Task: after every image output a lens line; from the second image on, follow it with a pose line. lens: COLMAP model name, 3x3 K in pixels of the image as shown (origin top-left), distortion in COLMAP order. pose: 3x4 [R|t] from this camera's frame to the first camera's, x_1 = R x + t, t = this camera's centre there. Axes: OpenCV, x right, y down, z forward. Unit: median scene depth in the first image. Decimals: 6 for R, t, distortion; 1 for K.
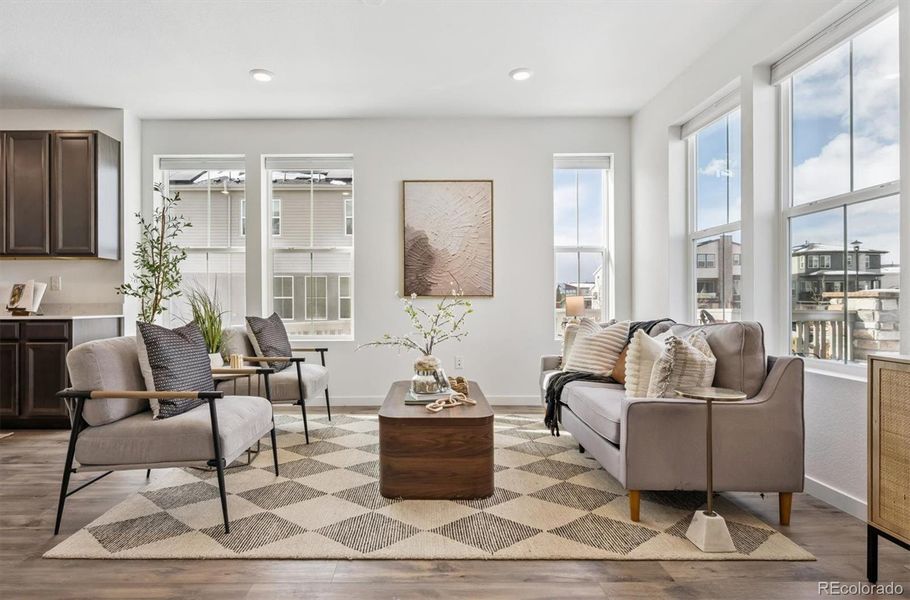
lens RADIAL K [[472.6, 0, 420.3], [0, 472.6, 303.1], [0, 0, 1]] dist [-0.000918, 0.001038]
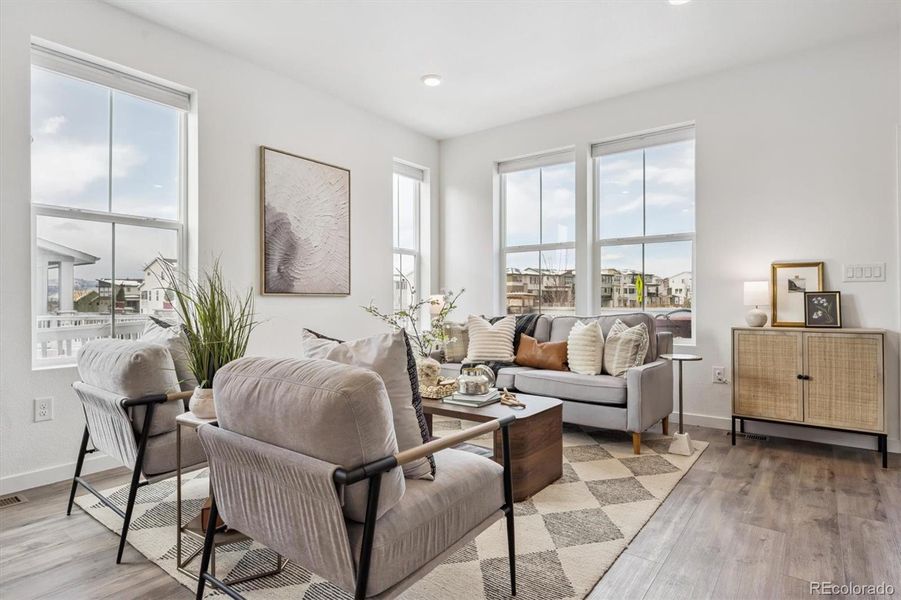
lens RADIAL K [[493.8, 0, 438.8], [0, 493.8, 296.0], [0, 0, 1]] dist [0.000934, 0.000756]
pose [[0.606606, 0.007957, 0.794963, -0.668534], [0.003183, 0.999918, -0.012438, 0.001887], [-0.794996, 0.010075, 0.606530, 0.351705]]
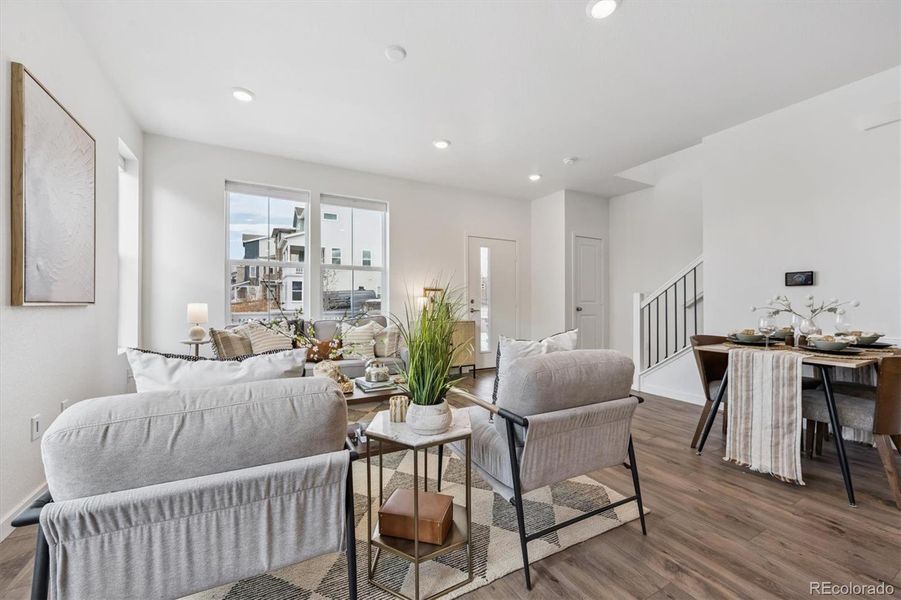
lens RADIAL K [[358.0, 0, 450.8], [0, 358.0, 302.4], [0, 0, 1]] dist [0.001728, -0.000340]
pose [[-0.484554, 0.007502, 0.874729, -0.741619], [0.007170, 0.999964, -0.004604, -0.012517], [-0.874732, 0.004041, -0.484590, 1.035173]]
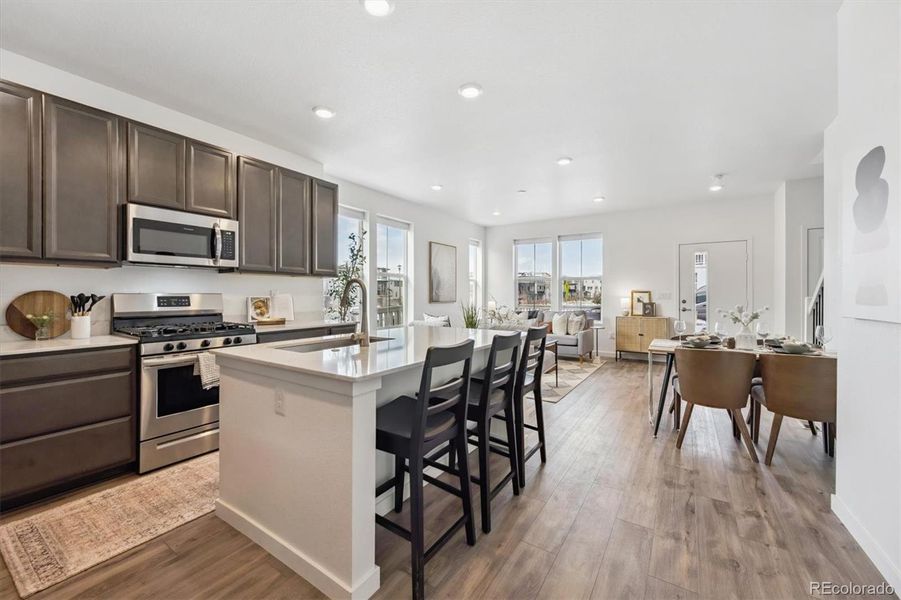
lens RADIAL K [[358.0, 0, 444.3], [0, 358.0, 291.4], [0, 0, 1]] dist [0.001728, -0.000340]
pose [[0.553075, 0.009428, 0.833078, -1.577371], [-0.000951, 0.999942, -0.010685, -0.054426], [-0.833131, 0.005117, 0.553052, 0.198488]]
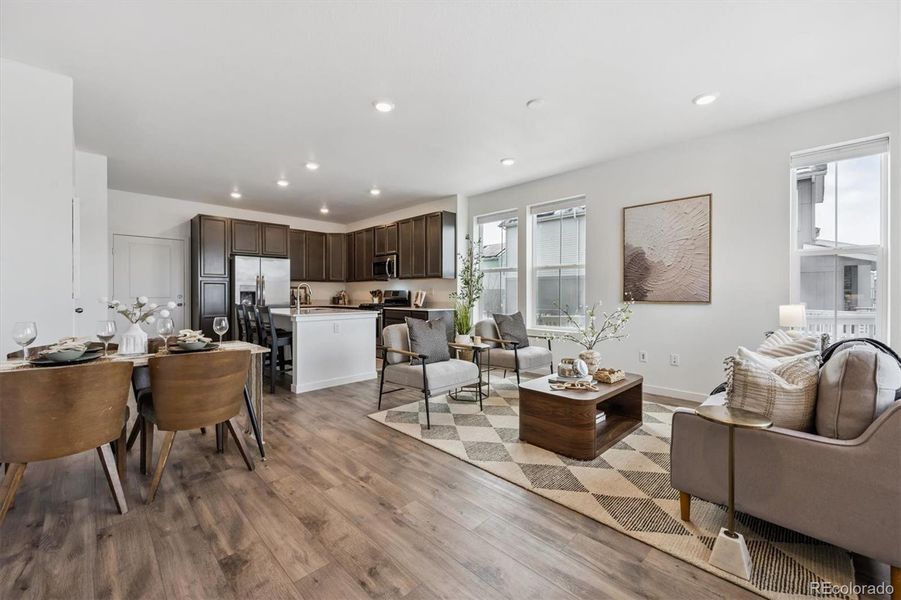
lens RADIAL K [[358.0, 0, 453.7], [0, 358.0, 299.2], [0, 0, 1]] dist [0.001728, -0.000340]
pose [[0.714441, 0.013642, -0.699563, 0.398354], [-0.006899, 0.999899, 0.012453, -0.036394], [0.699662, -0.004070, 0.714462, 0.018324]]
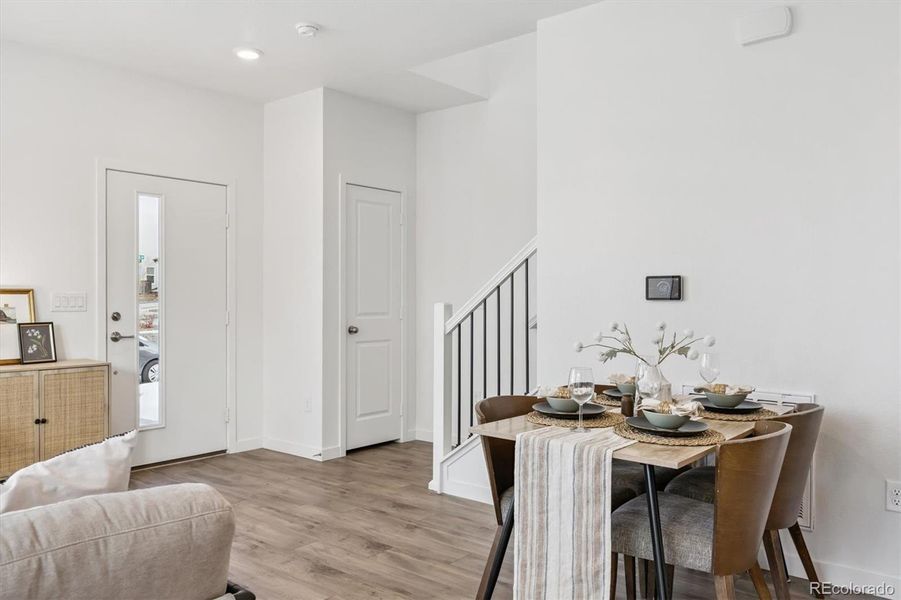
lens RADIAL K [[702.1, 0, 453.8], [0, 702.1, 298.5], [0, 0, 1]] dist [0.003774, -0.006381]
pose [[-0.767186, 0.004500, 0.641409, -0.796881], [0.006164, 0.999981, 0.000358, -0.055106], [-0.641395, 0.004228, -0.767199, 0.819223]]
